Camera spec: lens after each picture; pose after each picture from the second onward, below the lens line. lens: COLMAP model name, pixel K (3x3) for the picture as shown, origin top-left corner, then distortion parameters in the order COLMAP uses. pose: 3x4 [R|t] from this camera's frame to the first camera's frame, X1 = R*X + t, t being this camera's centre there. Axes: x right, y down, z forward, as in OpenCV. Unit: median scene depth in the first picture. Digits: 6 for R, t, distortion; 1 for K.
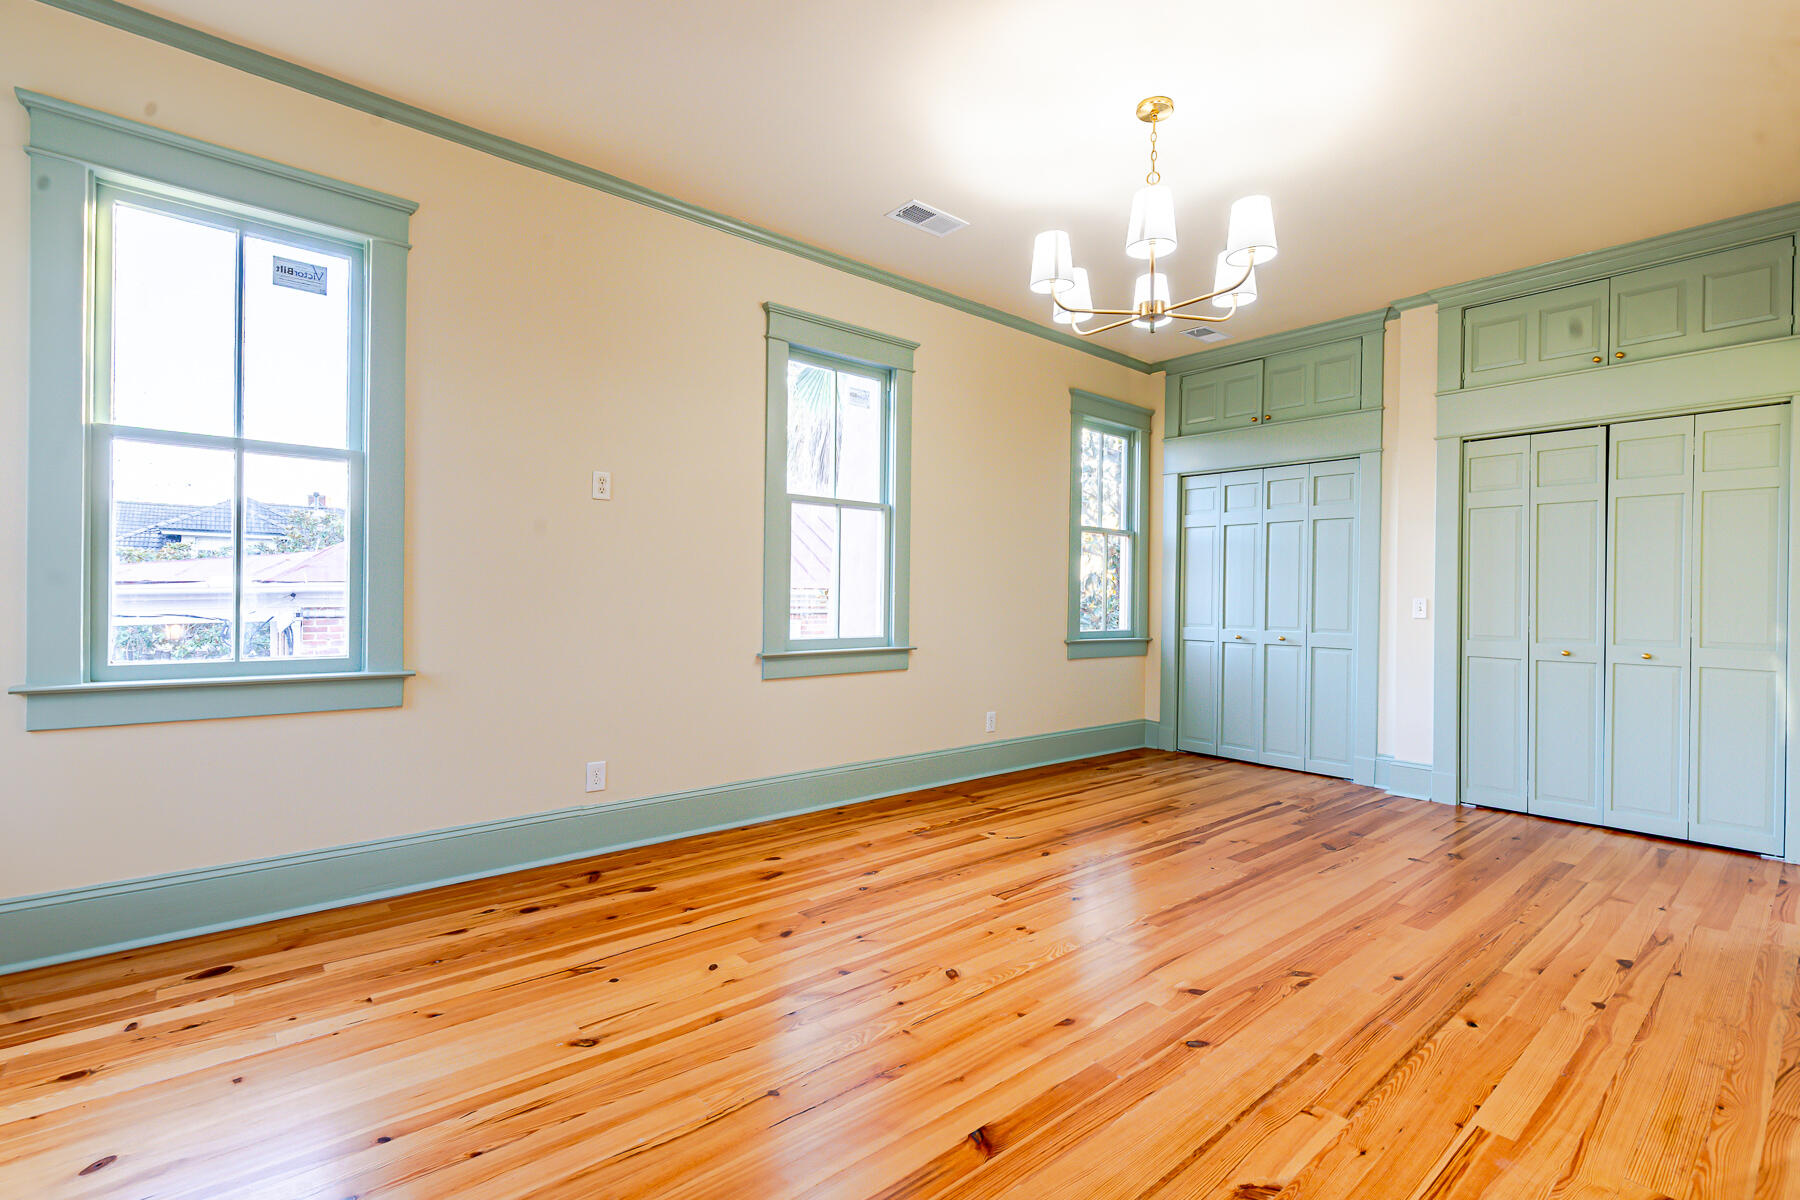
lens RADIAL K [[811.3, 0, 909.0], [0, 811.3, 593.7], [0, 0, 1]] dist [0.008310, -0.001408]
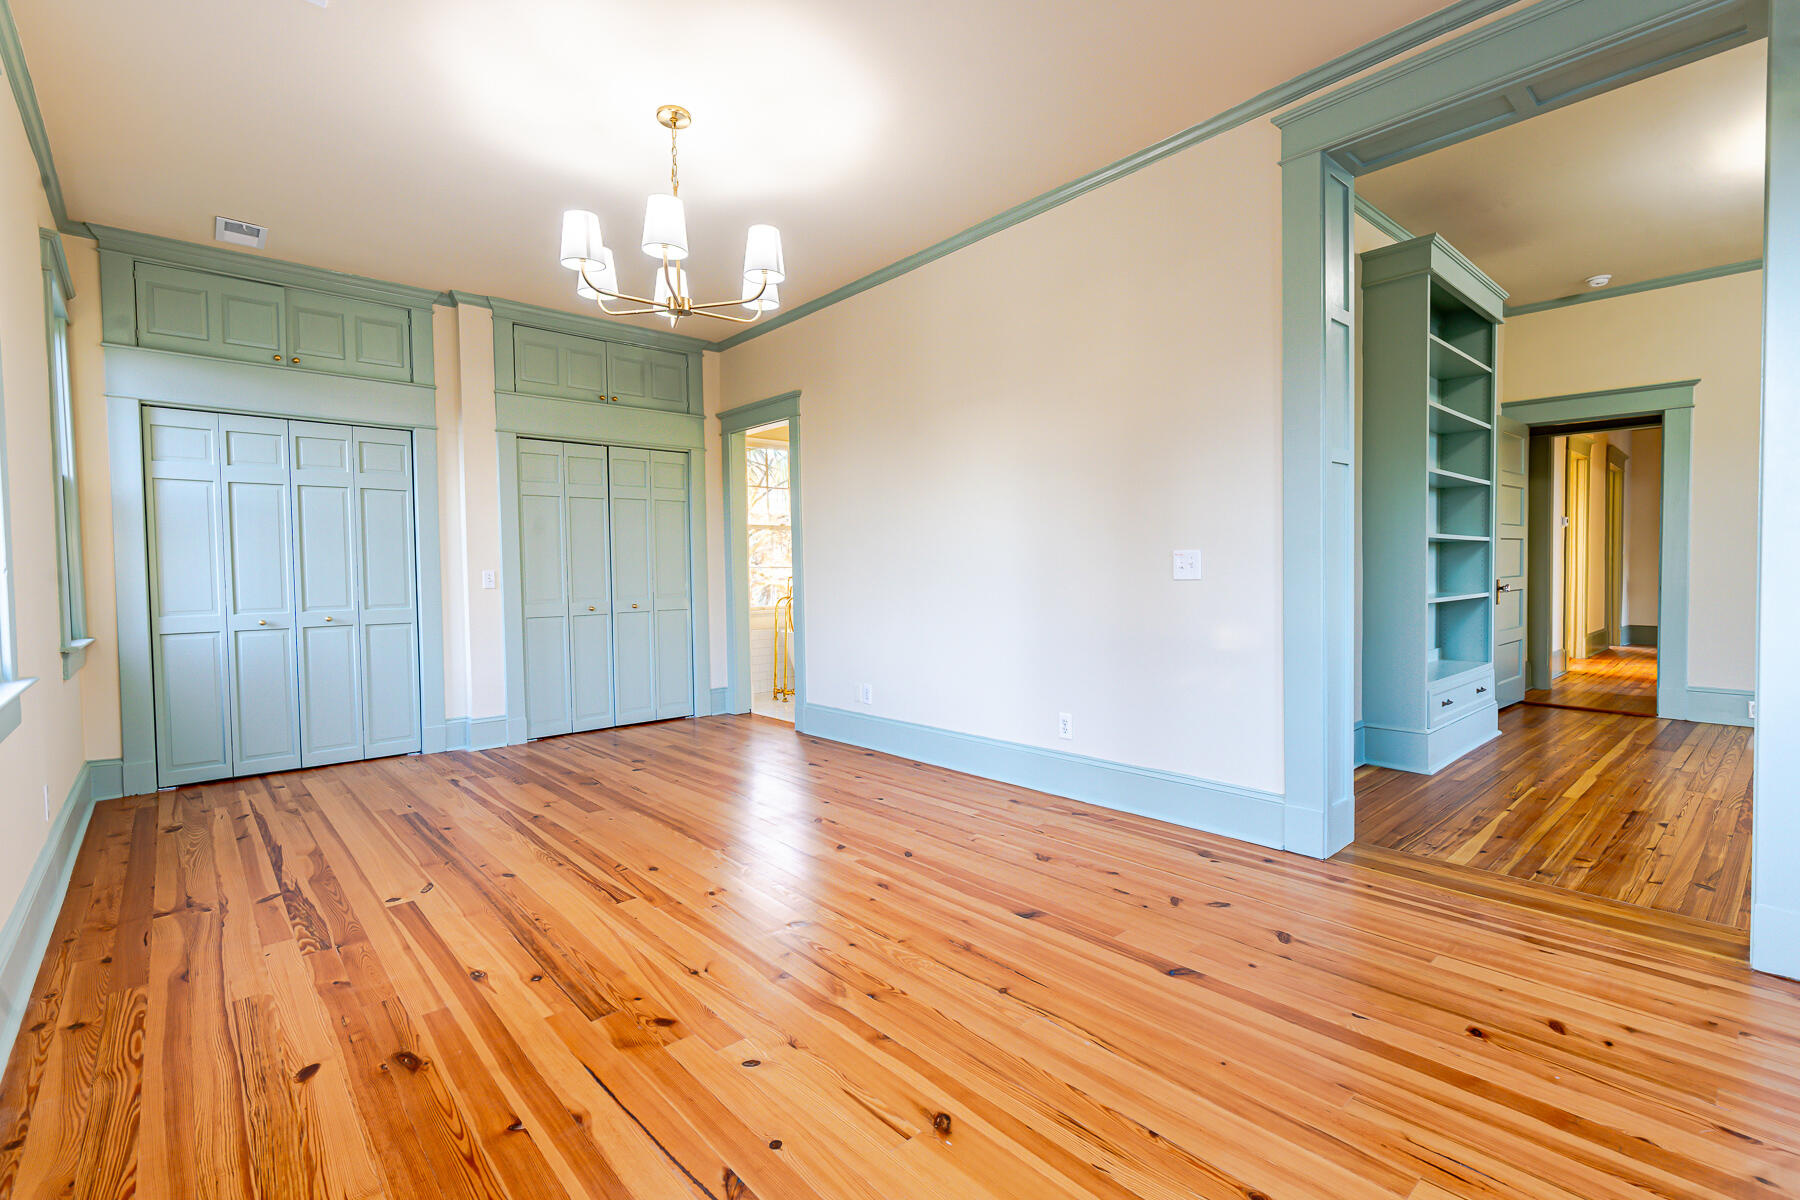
lens RADIAL K [[811.3, 0, 906.7], [0, 811.3, 593.2], [0, 0, 1]] dist [0.008310, -0.001408]
pose [[-0.022920, -0.041876, 0.998860, -0.599589], [0.012157, 0.999037, 0.042163, -0.003585], [-0.999663, 0.013110, -0.022389, 0.531561]]
